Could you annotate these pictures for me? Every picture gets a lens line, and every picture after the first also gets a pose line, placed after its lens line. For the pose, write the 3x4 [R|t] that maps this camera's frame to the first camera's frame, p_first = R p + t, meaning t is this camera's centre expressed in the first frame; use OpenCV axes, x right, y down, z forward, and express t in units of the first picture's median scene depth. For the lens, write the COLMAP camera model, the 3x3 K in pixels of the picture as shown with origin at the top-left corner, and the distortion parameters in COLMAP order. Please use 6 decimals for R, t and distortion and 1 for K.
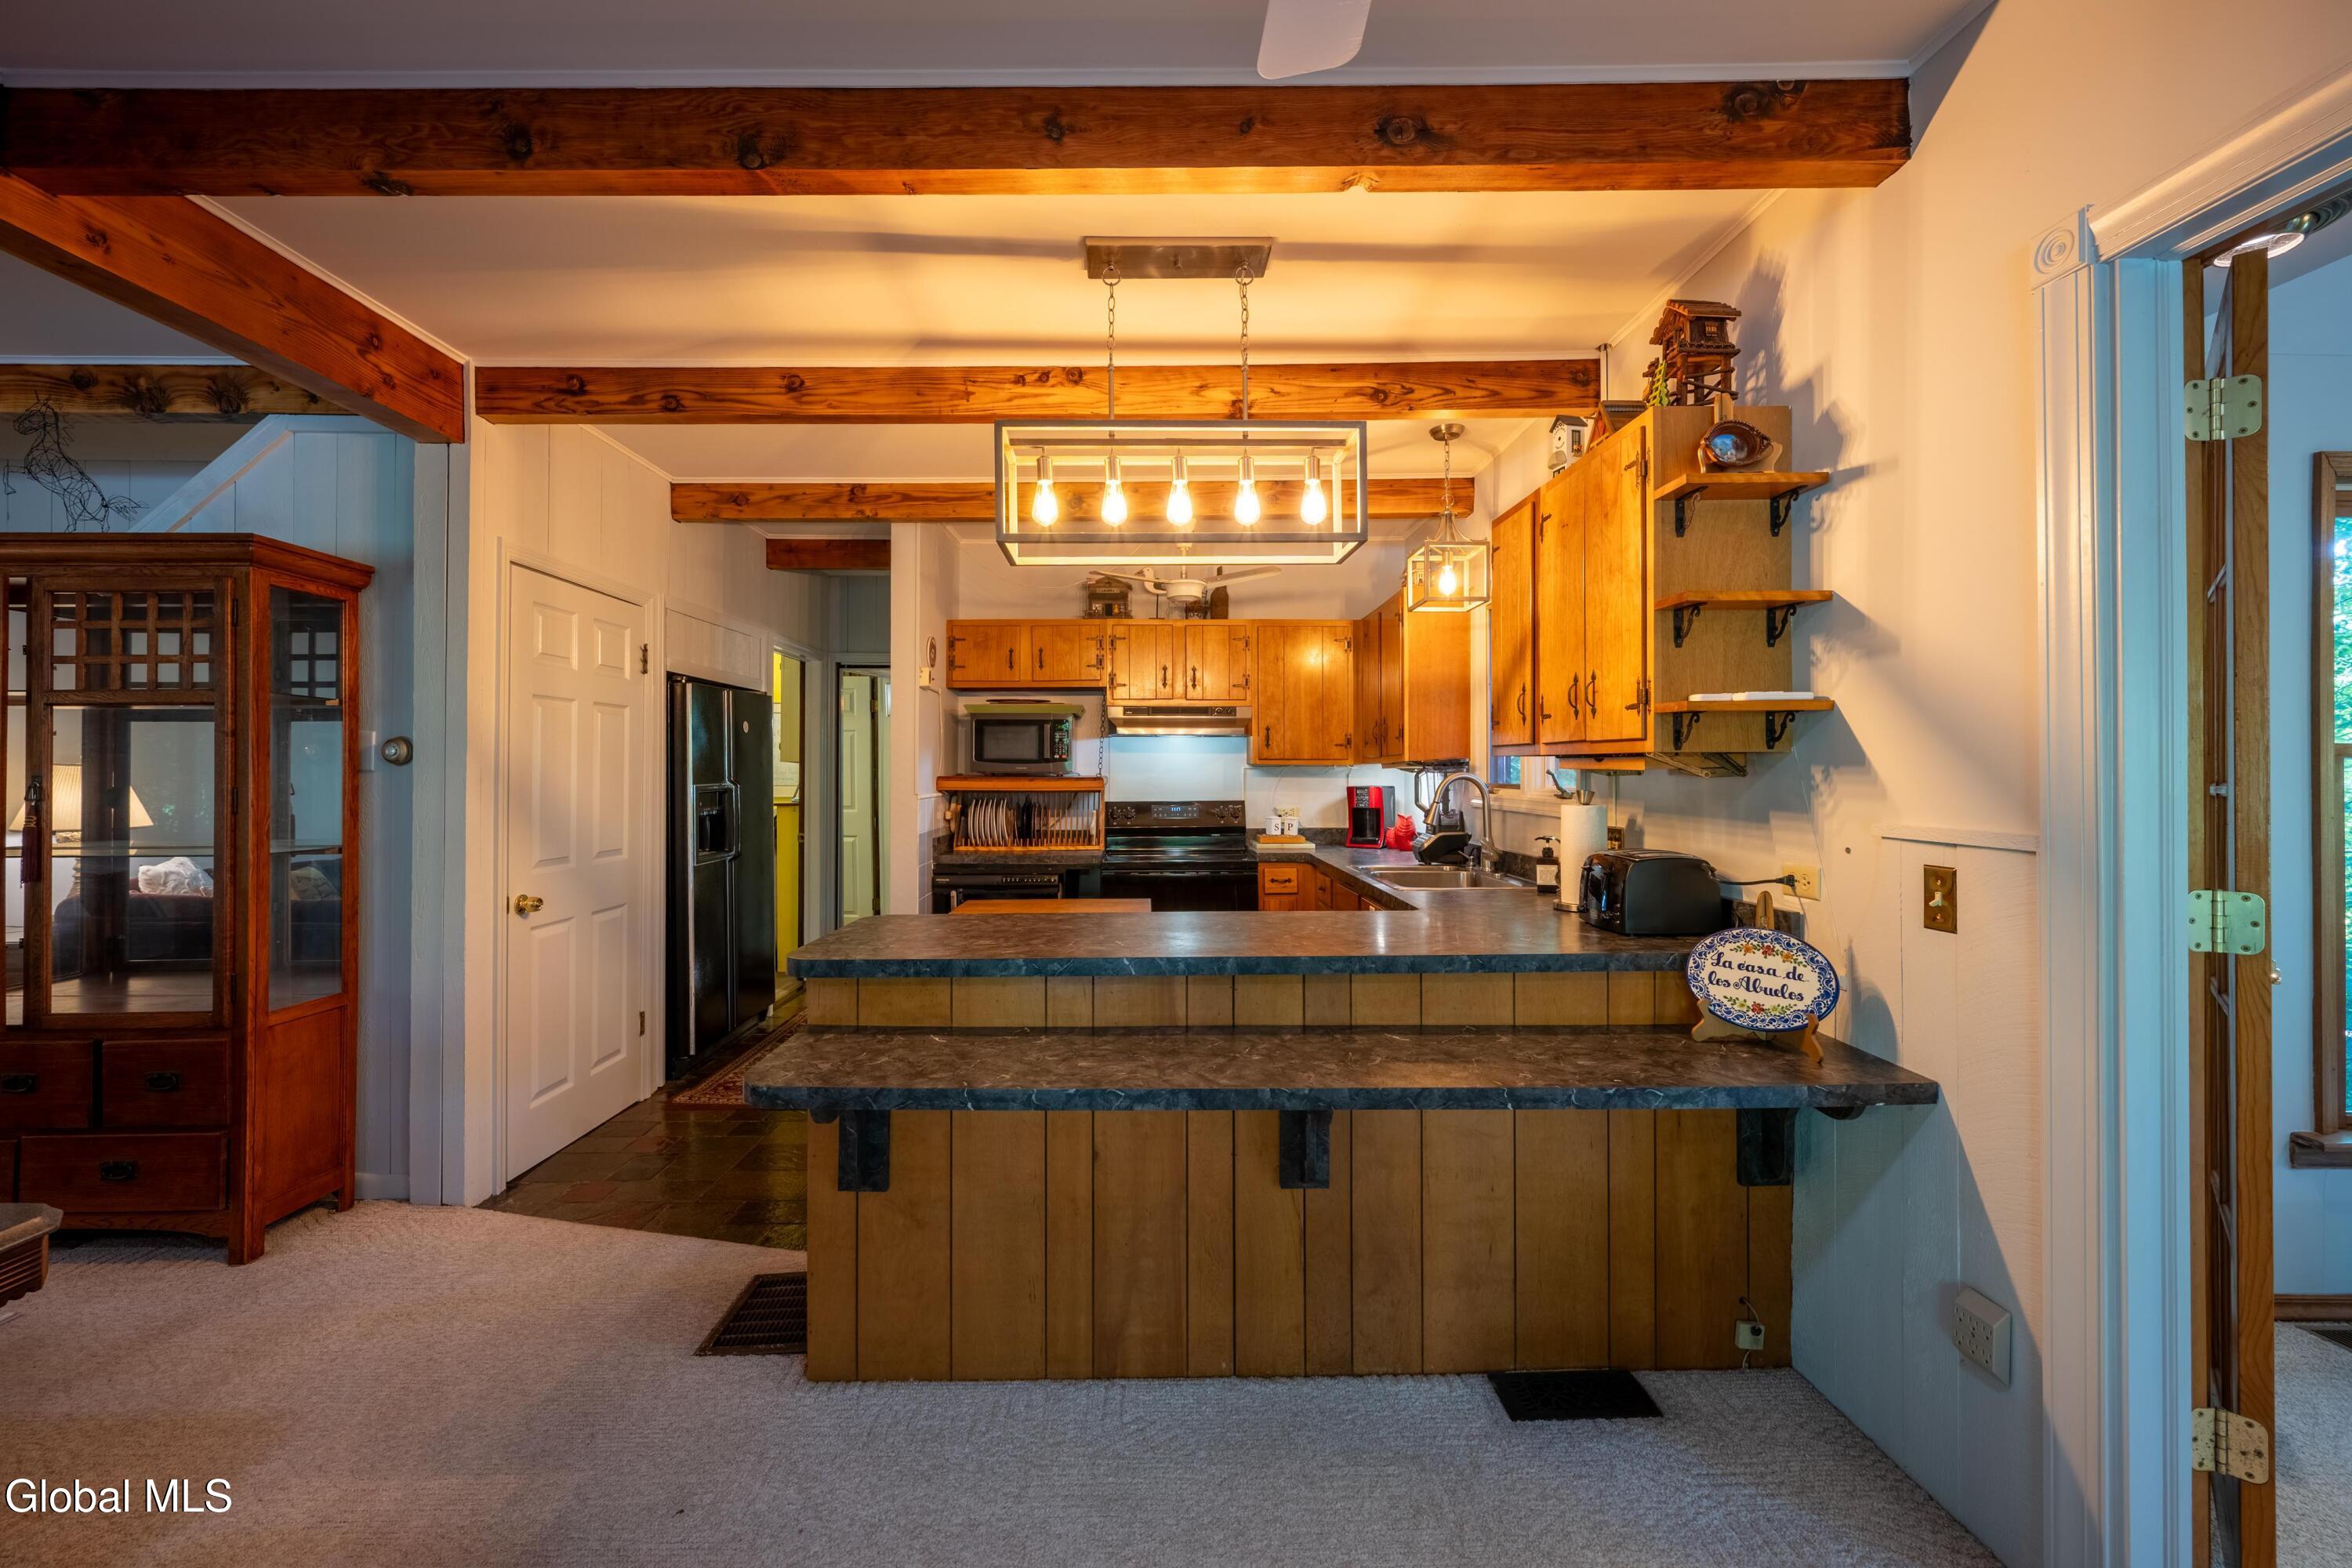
lens RADIAL K [[948.9, 0, 1167.6], [0, 948.9, 754.1], [0, 0, 1]] dist [0.000114, -0.000149]
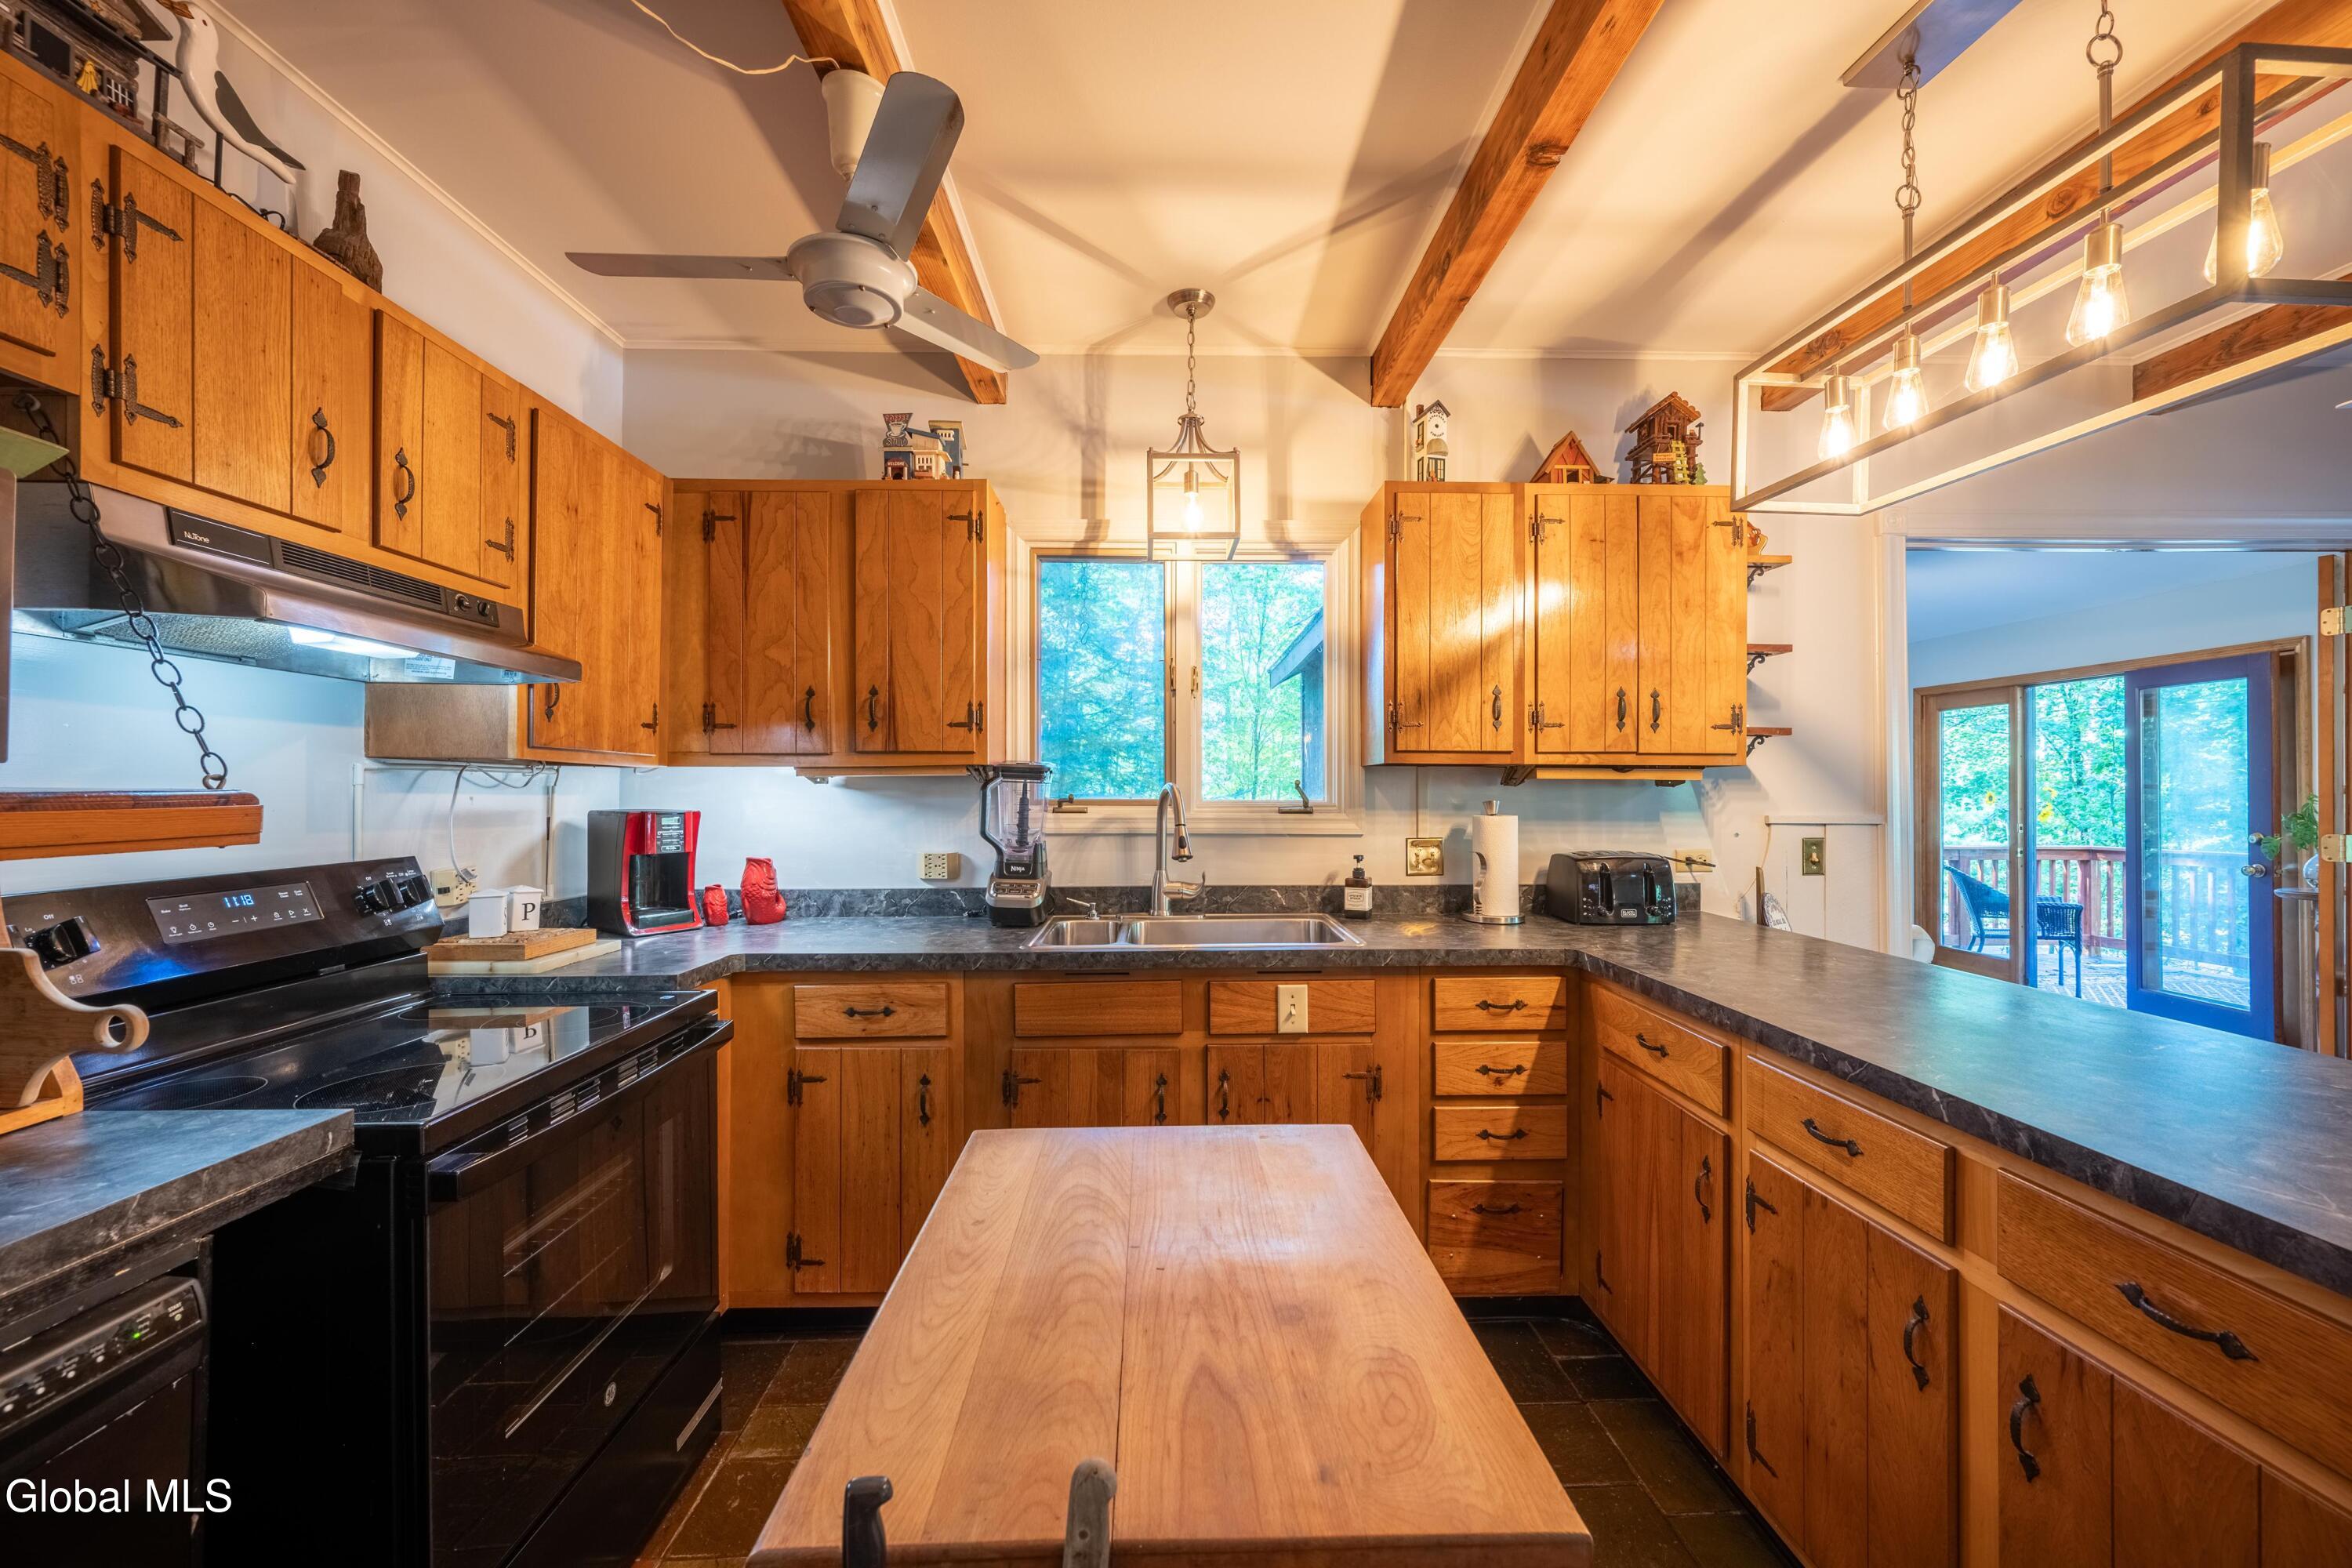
lens RADIAL K [[921.9, 0, 1176.0], [0, 921.9, 784.0], [0, 0, 1]] dist [-0.002176, -0.000289]
pose [[-0.014076, 0.003597, 0.999894, -0.413605], [-0.020441, 0.999784, -0.003884, 0.024737], [-0.999692, -0.020493, -0.013999, 1.065993]]
